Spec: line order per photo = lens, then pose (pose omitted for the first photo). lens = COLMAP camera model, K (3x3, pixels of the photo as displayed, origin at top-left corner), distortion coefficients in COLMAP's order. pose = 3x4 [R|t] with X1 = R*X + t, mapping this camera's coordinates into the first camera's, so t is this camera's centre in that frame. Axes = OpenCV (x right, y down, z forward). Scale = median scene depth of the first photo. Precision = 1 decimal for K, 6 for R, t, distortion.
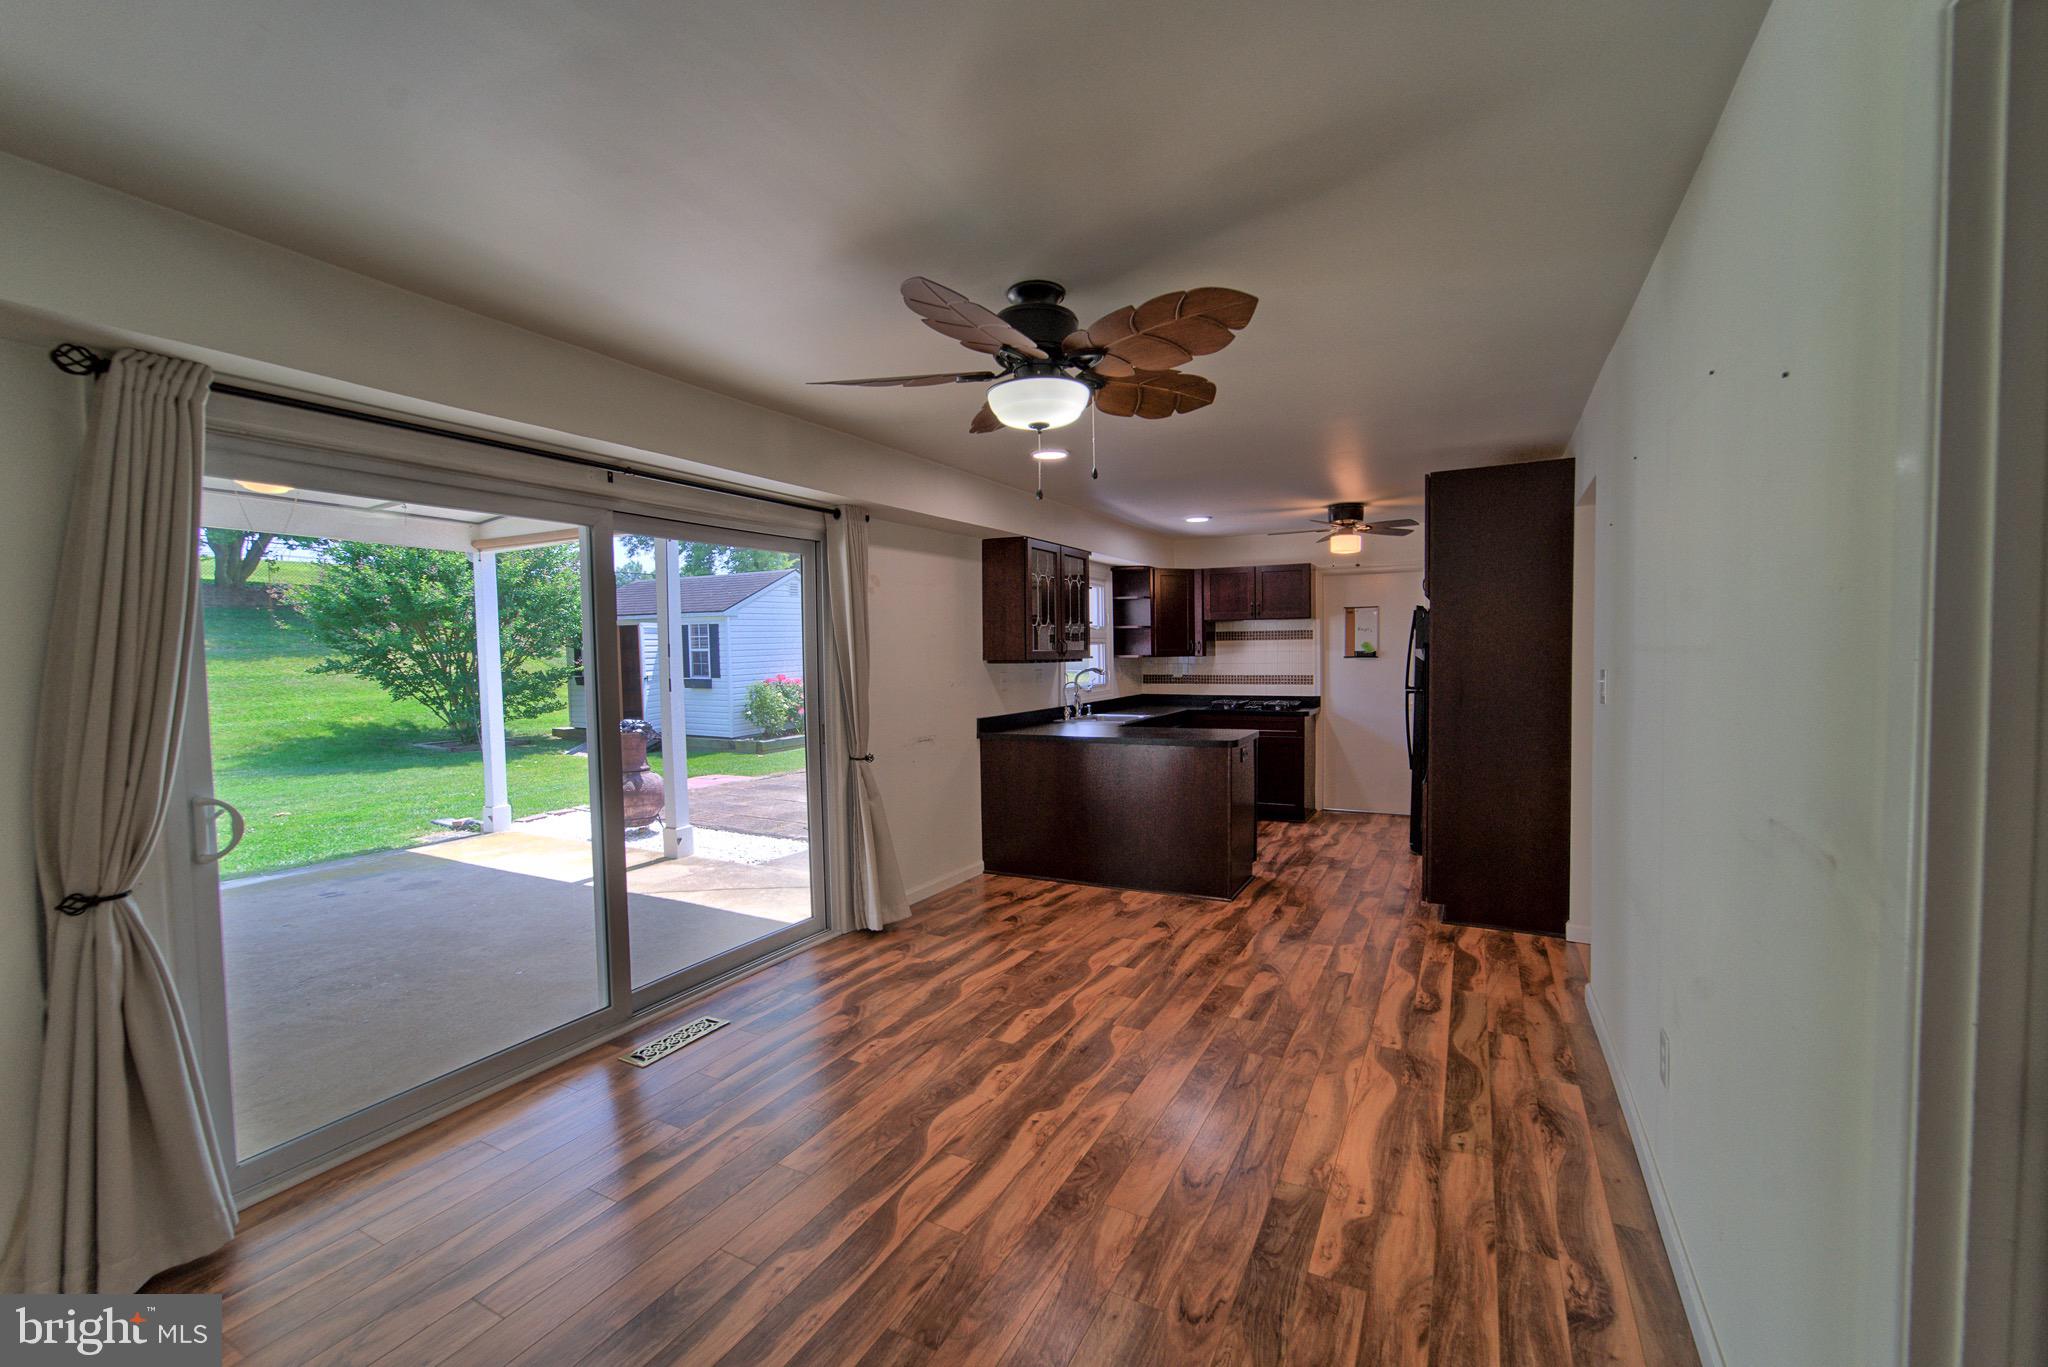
lens RADIAL K [[832.9, 0, 1061.8], [0, 832.9, 687.0], [0, 0, 1]] dist [-0.007229, 0.001174]
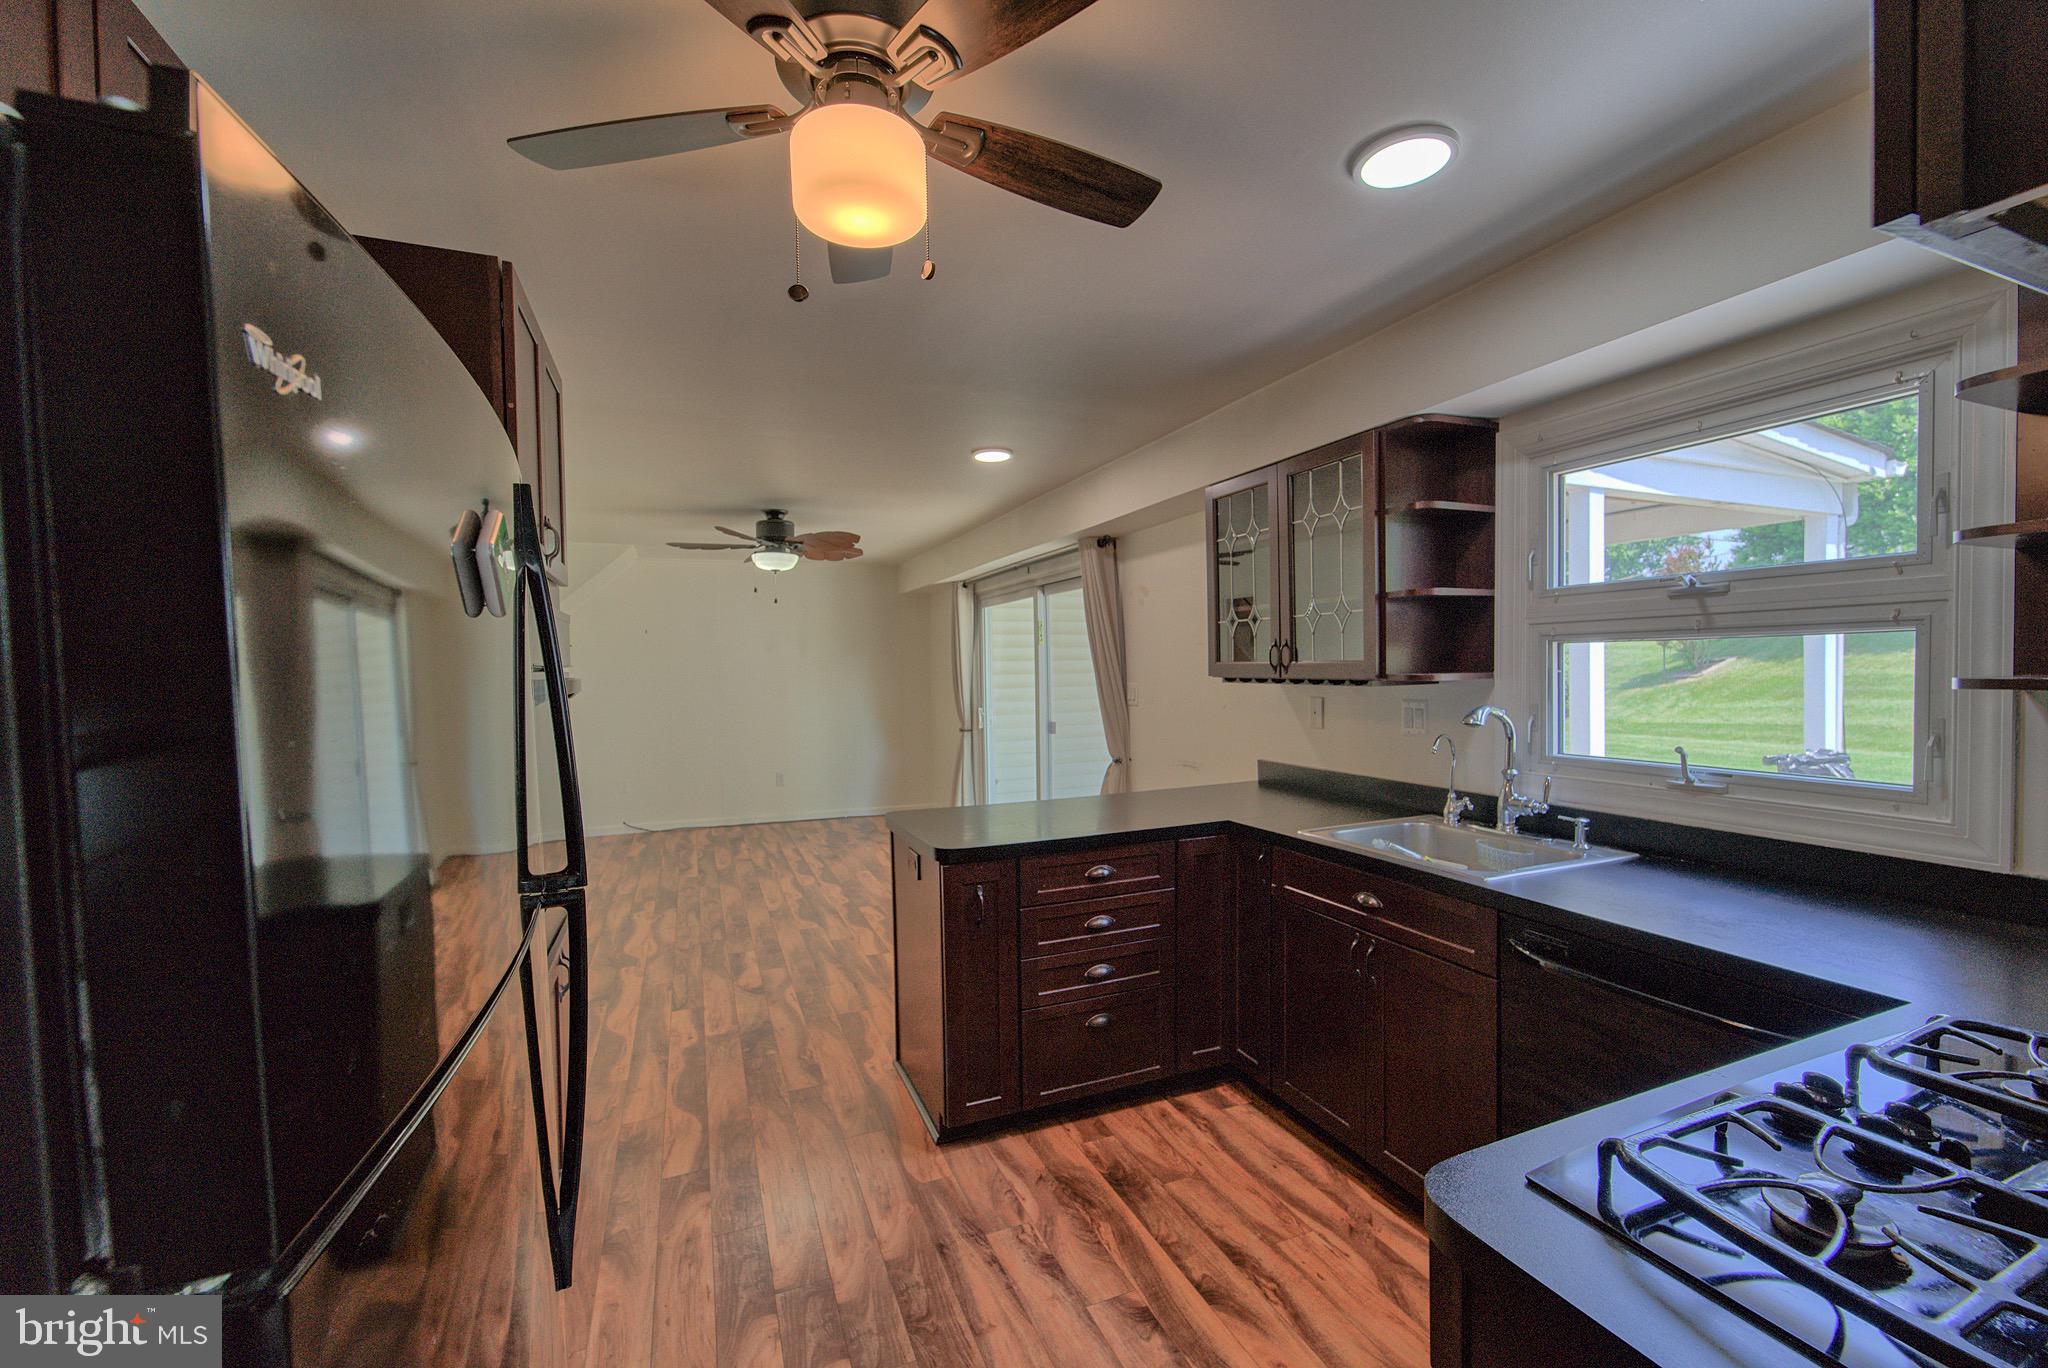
lens RADIAL K [[832.9, 0, 1030.0], [0, 832.9, 692.3], [0, 0, 1]] dist [-0.007229, 0.001174]
pose [[-0.663711, 0.043153, -0.746744, 0.719821], [-0.005255, 0.998041, 0.062346, -0.083592], [0.747971, 0.045304, -0.662184, 1.784325]]
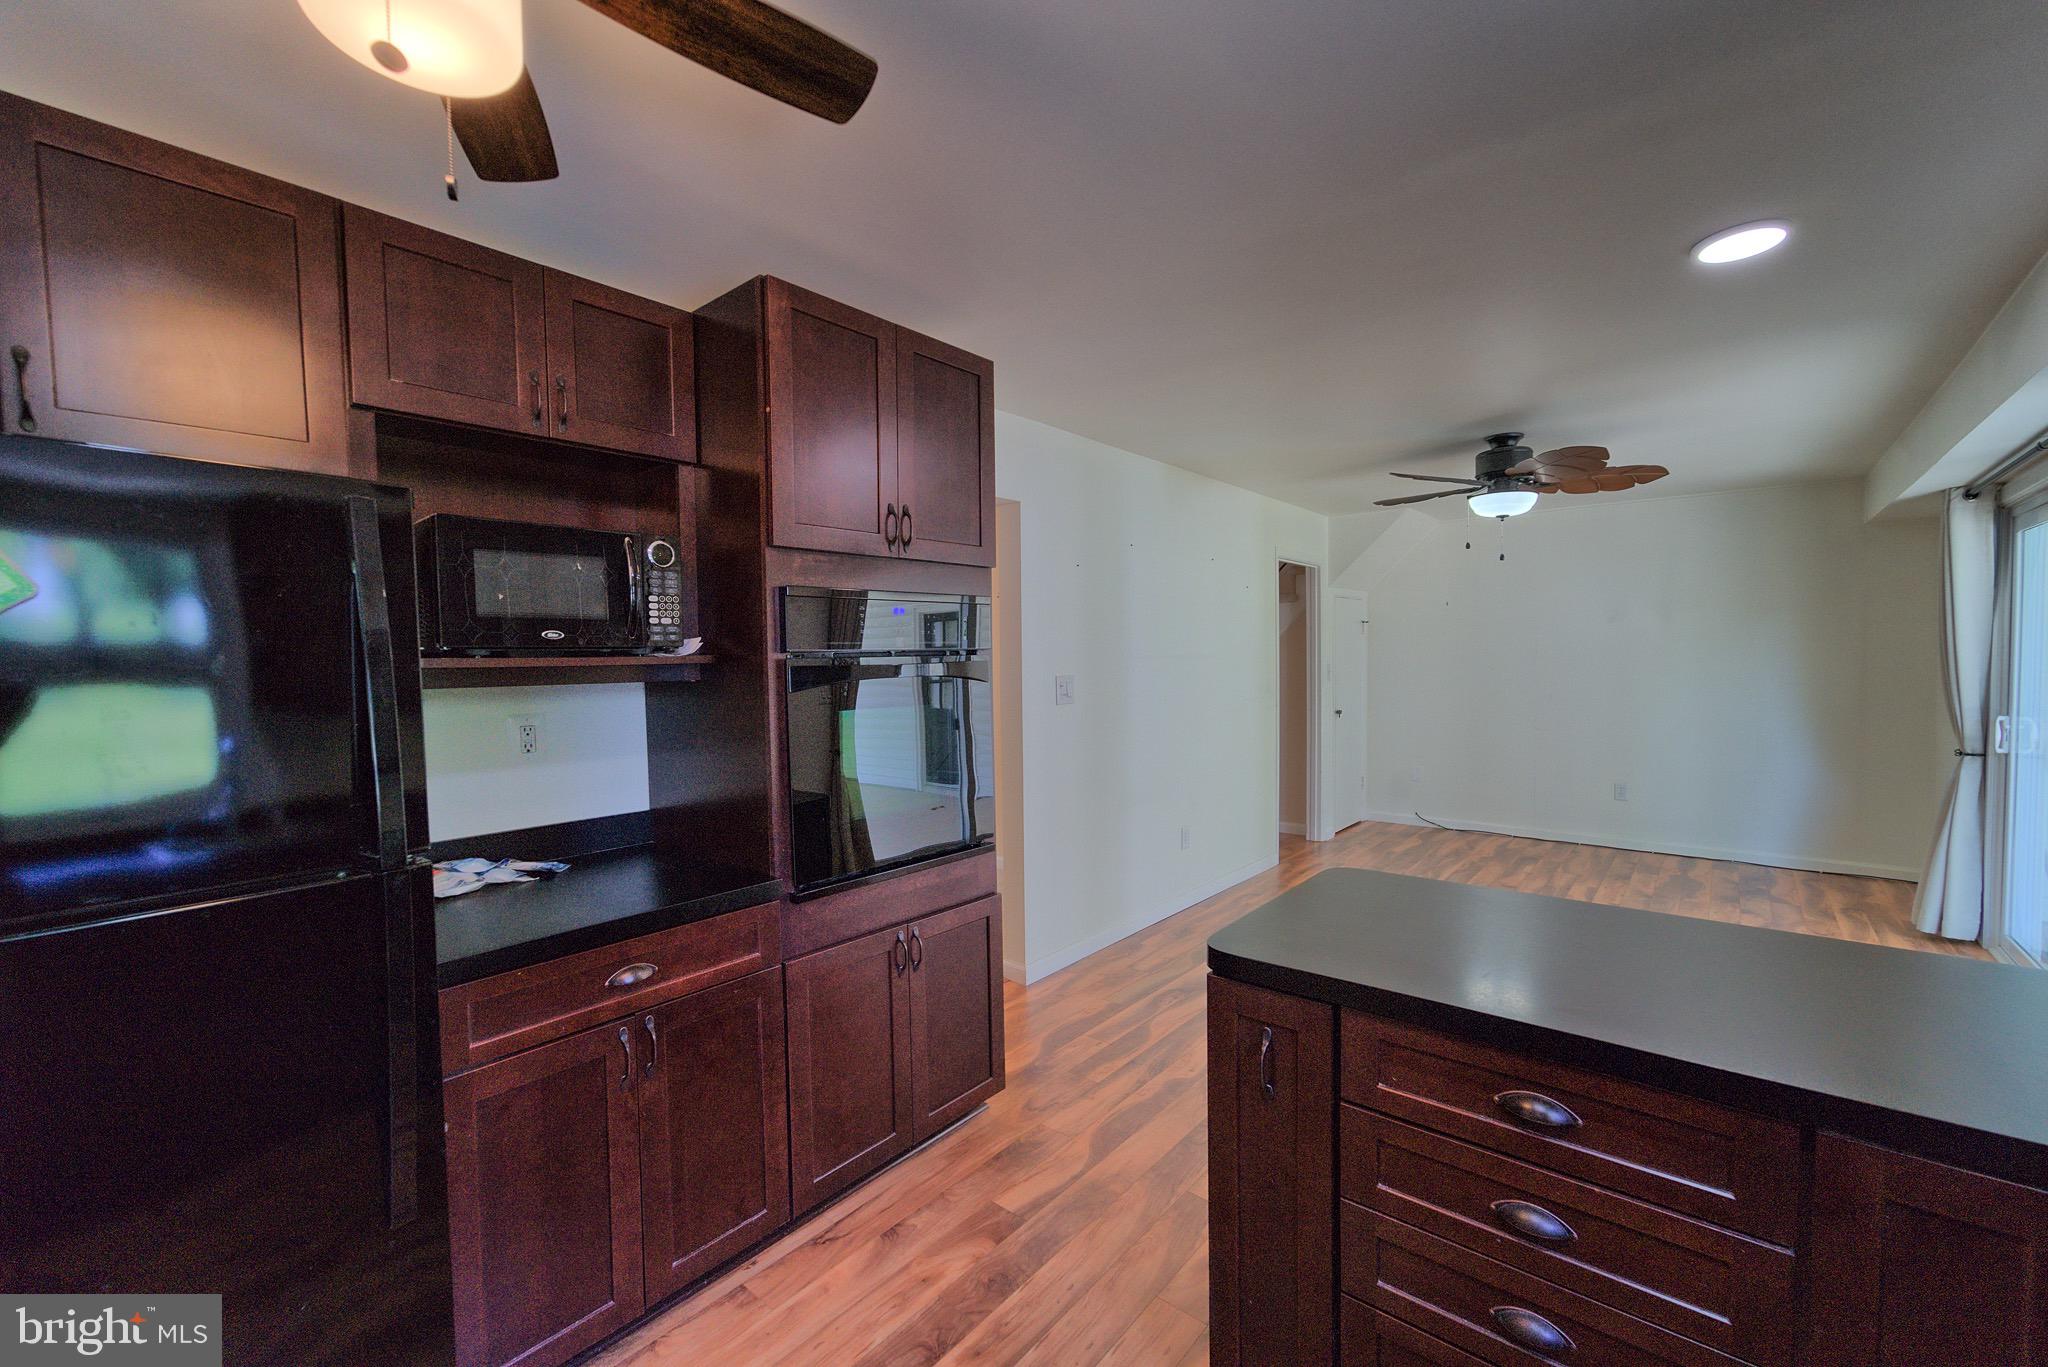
lens RADIAL K [[832.9, 0, 1031.4], [0, 832.9, 688.1], [0, 0, 1]] dist [-0.007229, 0.001174]
pose [[-0.969888, 0.015217, 0.243077, 0.294602], [0.033560, 0.996876, 0.071501, -0.076997], [-0.241229, 0.077505, -0.967368, 1.711656]]
